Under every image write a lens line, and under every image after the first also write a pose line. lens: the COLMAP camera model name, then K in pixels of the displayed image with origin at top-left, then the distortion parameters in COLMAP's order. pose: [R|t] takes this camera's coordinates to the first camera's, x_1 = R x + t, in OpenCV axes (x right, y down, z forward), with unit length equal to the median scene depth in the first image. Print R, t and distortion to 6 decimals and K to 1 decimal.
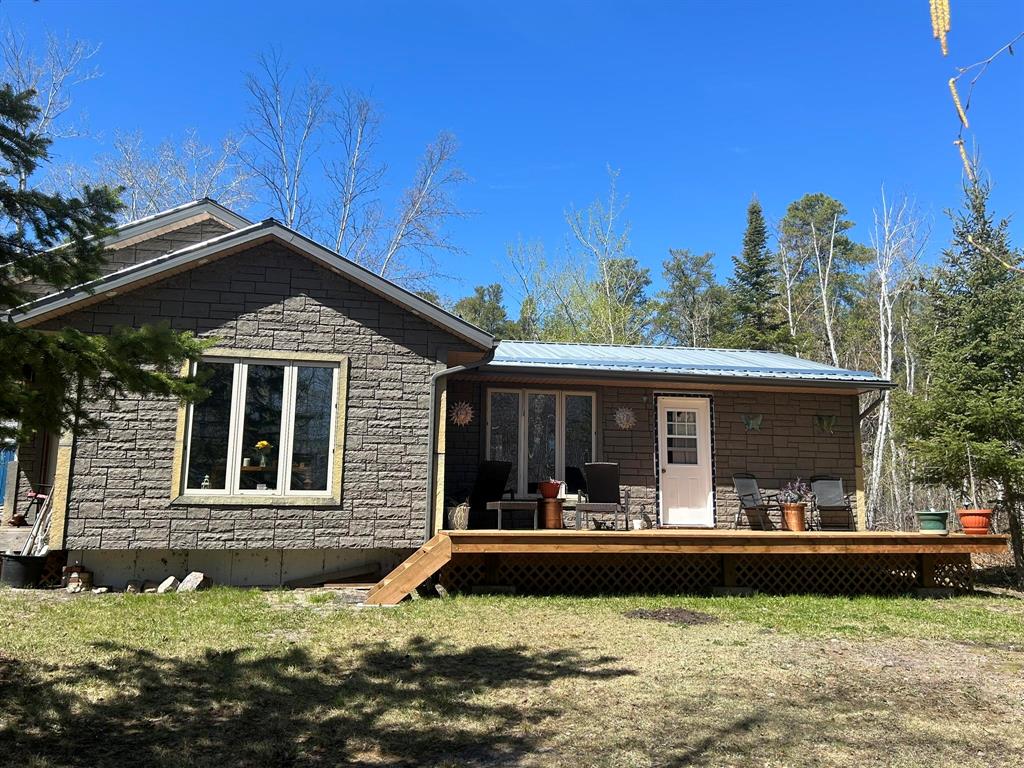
lens RADIAL K [[805.0, 0, 511.8], [0, 805.0, 389.7], [0, 0, 1]] dist [0.071022, -0.034099]
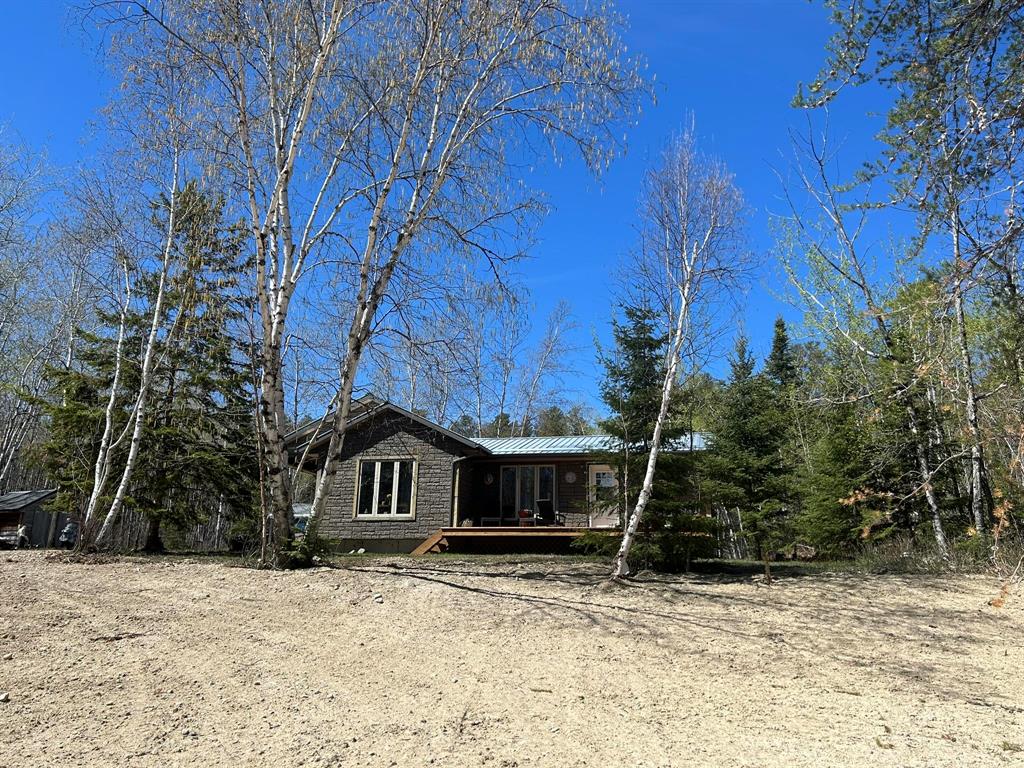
lens RADIAL K [[805.0, 0, 516.4], [0, 805.0, 379.2], [0, 0, 1]] dist [0.071022, -0.034099]
pose [[0.916128, -0.094412, -0.389609, 1.004497], [0.053111, 0.991890, -0.115474, 0.022938], [0.397352, 0.085097, 0.913712, -1.057167]]
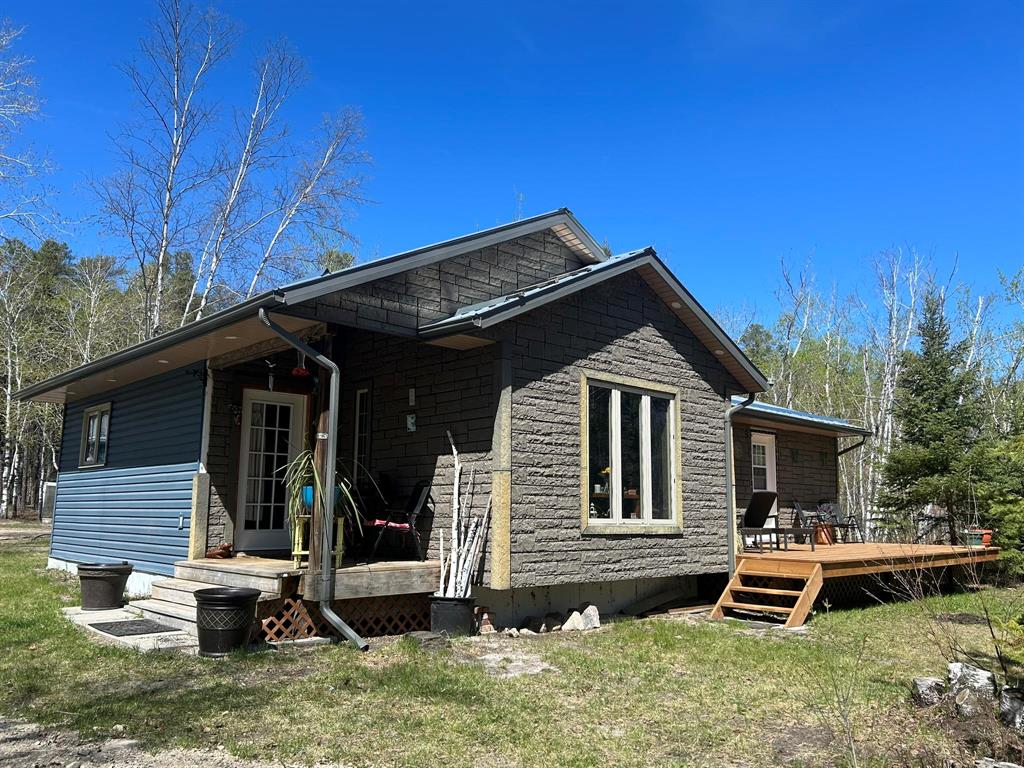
lens RADIAL K [[805.0, 0, 515.3], [0, 805.0, 380.2], [0, 0, 1]] dist [0.071022, -0.034099]
pose [[0.831139, 0.088359, 0.548999, -0.970378], [-0.088517, 0.995729, -0.026250, -0.007006], [-0.548974, -0.026779, 0.835410, 0.250787]]
